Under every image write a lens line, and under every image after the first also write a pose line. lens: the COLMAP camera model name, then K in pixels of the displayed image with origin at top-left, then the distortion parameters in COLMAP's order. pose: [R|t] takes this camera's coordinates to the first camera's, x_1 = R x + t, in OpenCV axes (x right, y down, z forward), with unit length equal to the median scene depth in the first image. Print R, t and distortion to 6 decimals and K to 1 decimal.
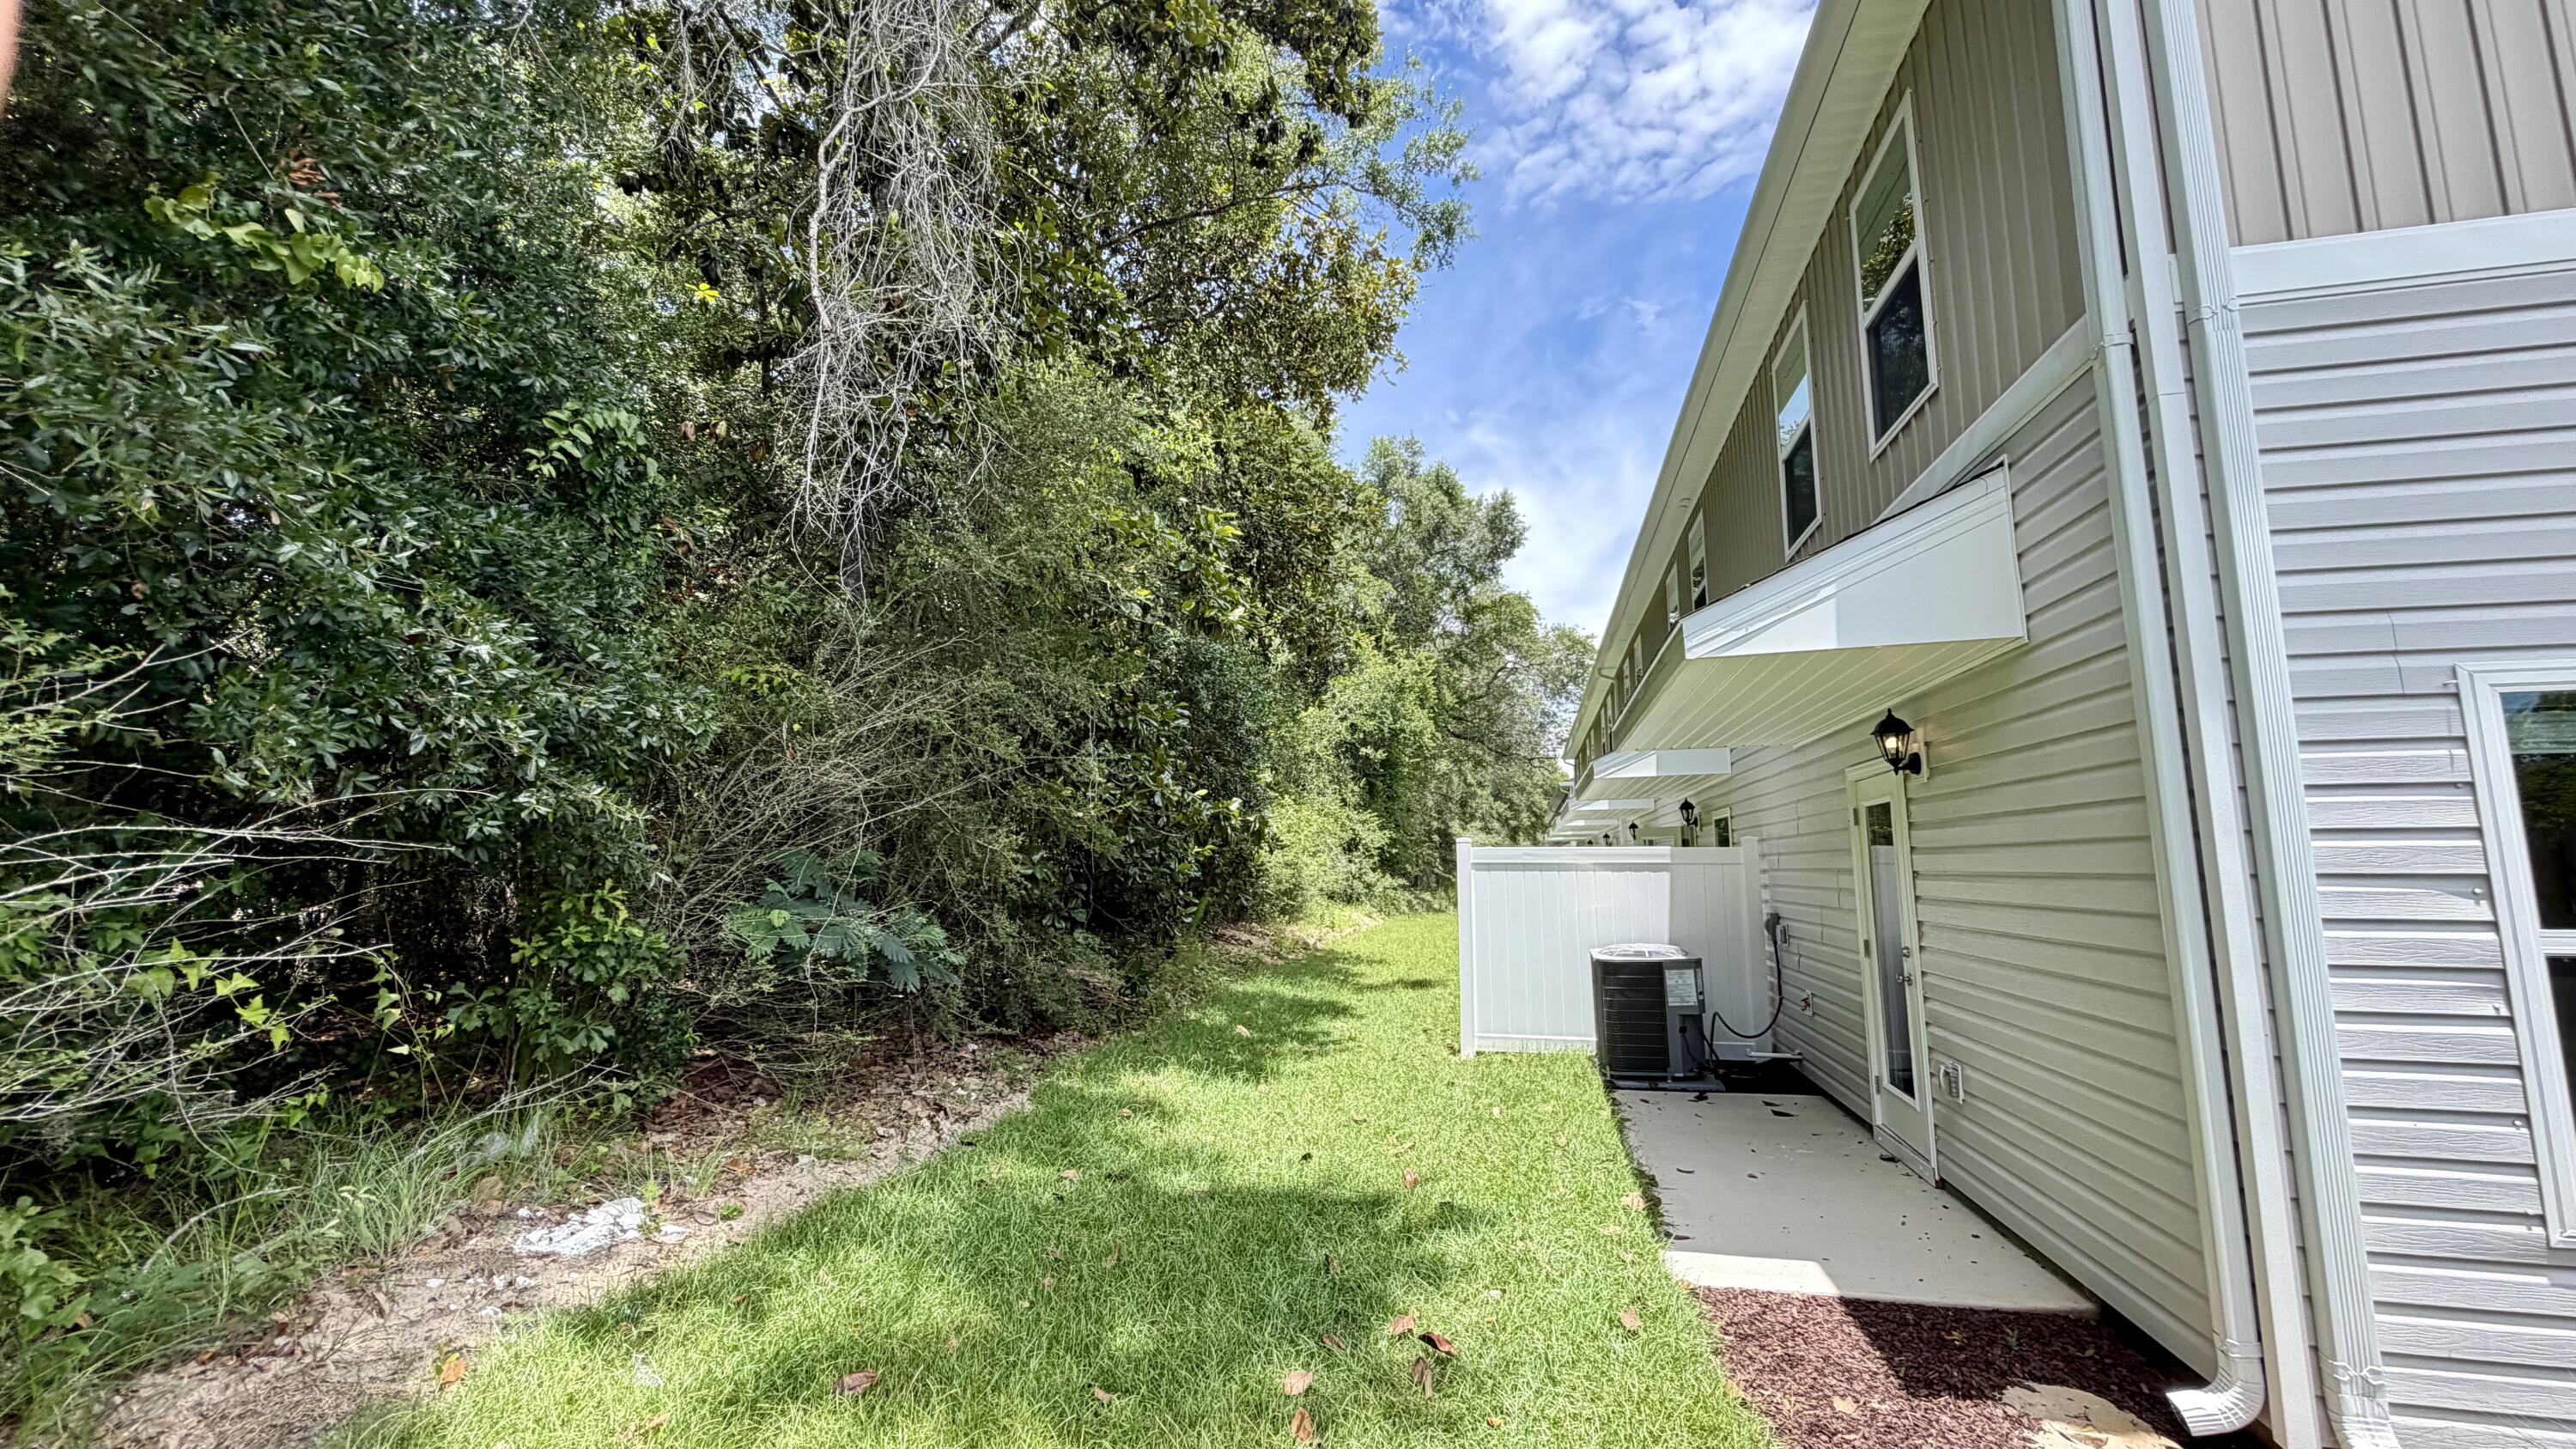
lens RADIAL K [[1027.3, 0, 1277.7], [0, 1027.3, 725.1], [0, 0, 1]] dist [0.000921, -0.000629]
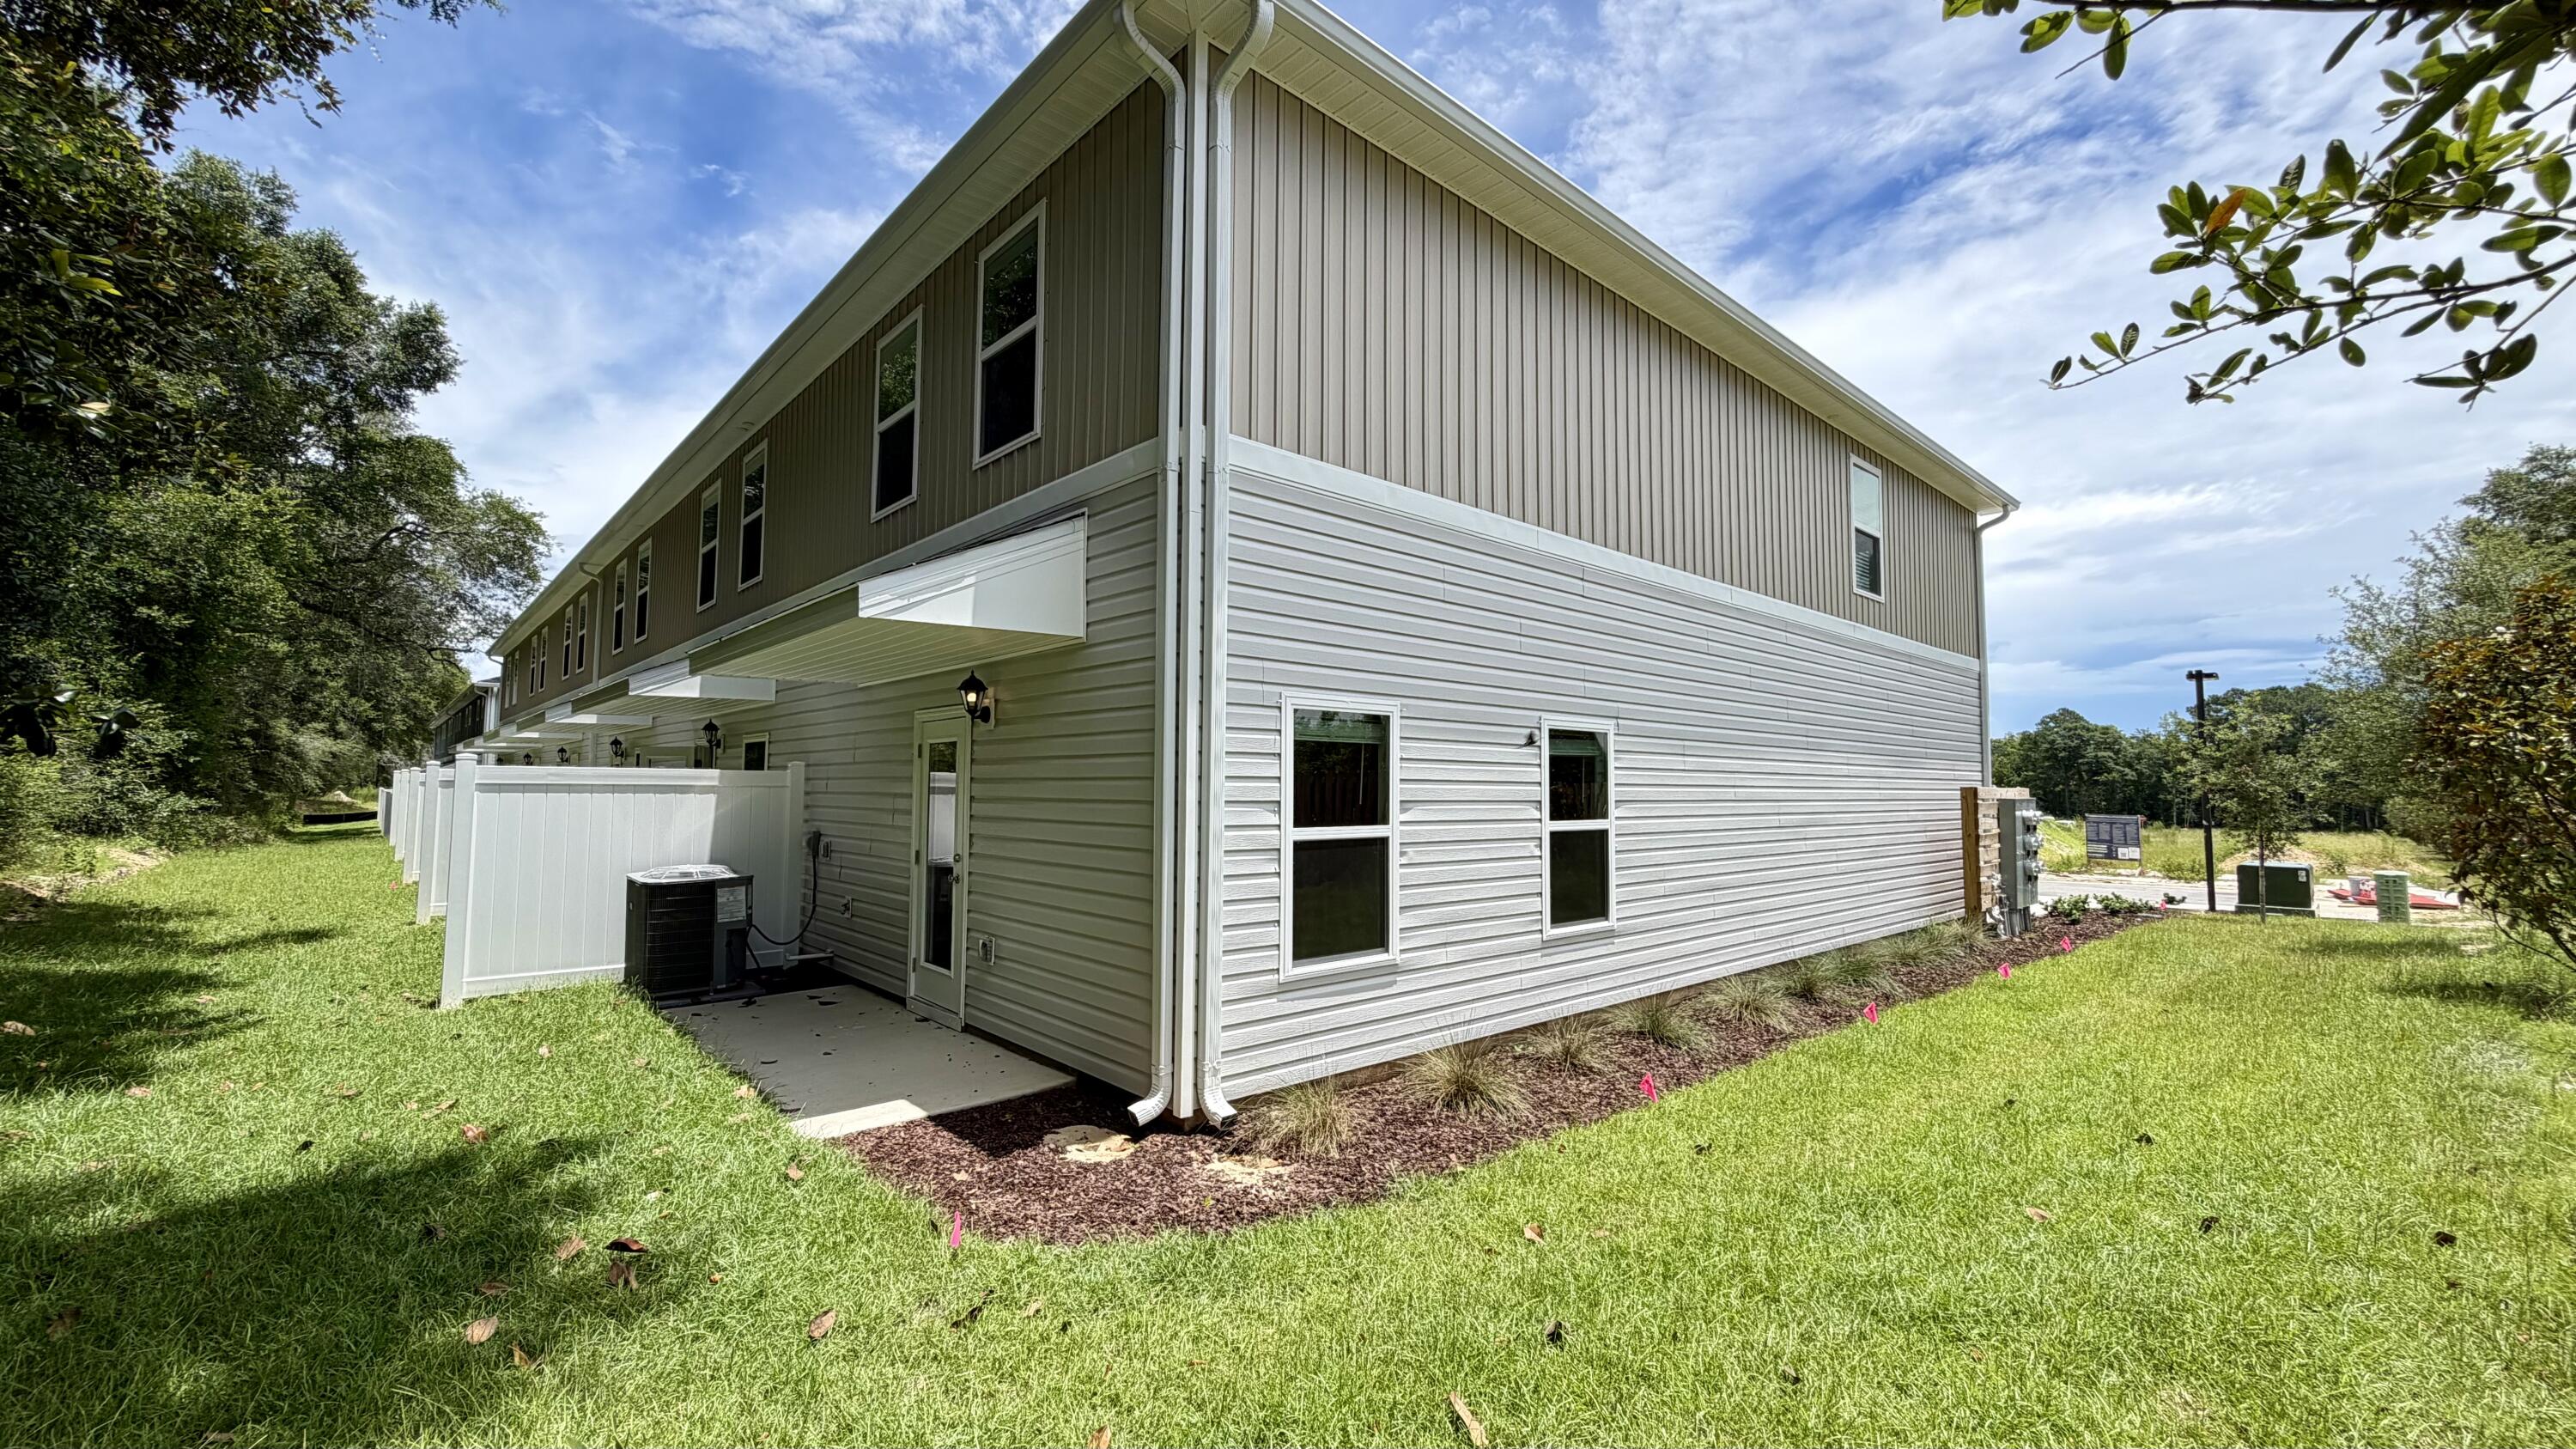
lens RADIAL K [[1027.3, 0, 1291.3], [0, 1027.3, 726.3], [0, 0, 1]] dist [0.000921, -0.000629]
pose [[0.563793, 0.056537, 0.823979, -0.206794], [-0.122235, 0.992379, 0.015546, -0.013709], [-0.816820, -0.109484, 0.566408, -0.051692]]
